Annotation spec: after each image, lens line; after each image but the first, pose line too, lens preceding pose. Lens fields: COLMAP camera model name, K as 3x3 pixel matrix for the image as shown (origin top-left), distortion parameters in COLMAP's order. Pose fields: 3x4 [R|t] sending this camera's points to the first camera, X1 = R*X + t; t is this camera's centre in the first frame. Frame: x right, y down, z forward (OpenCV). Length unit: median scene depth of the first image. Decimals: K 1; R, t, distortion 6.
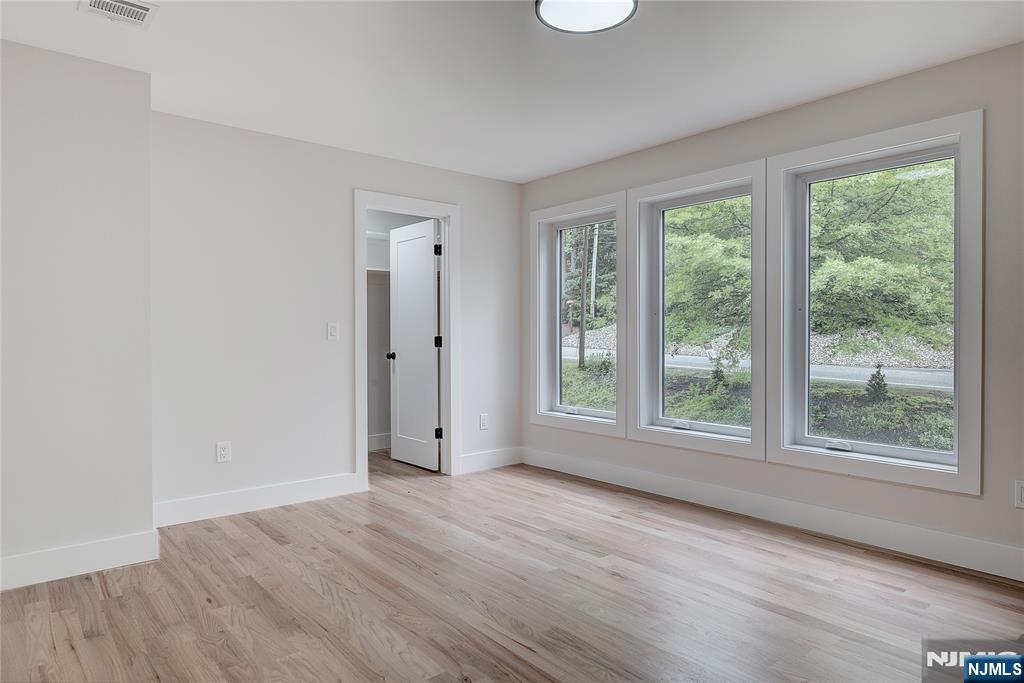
lens RADIAL K [[629.4, 0, 512.0], [0, 629.4, 341.5], [0, 0, 1]] dist [-0.004908, -0.002467]
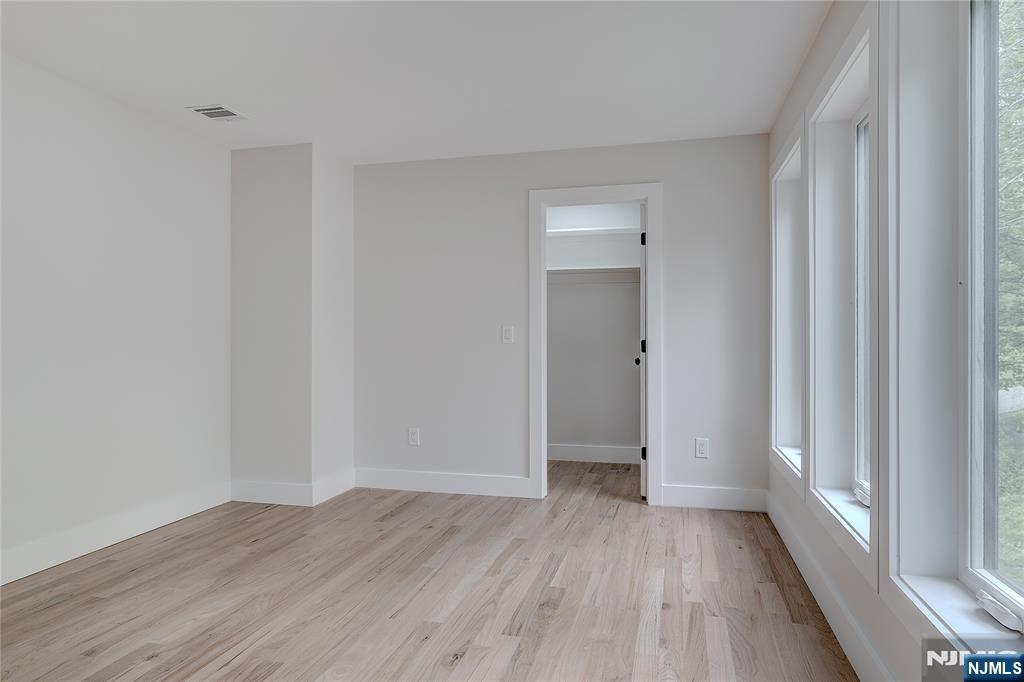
lens RADIAL K [[629.4, 0, 512.0], [0, 629.4, 341.0], [0, 0, 1]] dist [-0.004908, -0.002467]
pose [[0.576602, 0.002735, -0.817021, 0.691113], [-0.008243, 0.999963, -0.002470, -0.003849], [0.816984, 0.008159, 0.576603, 0.523497]]
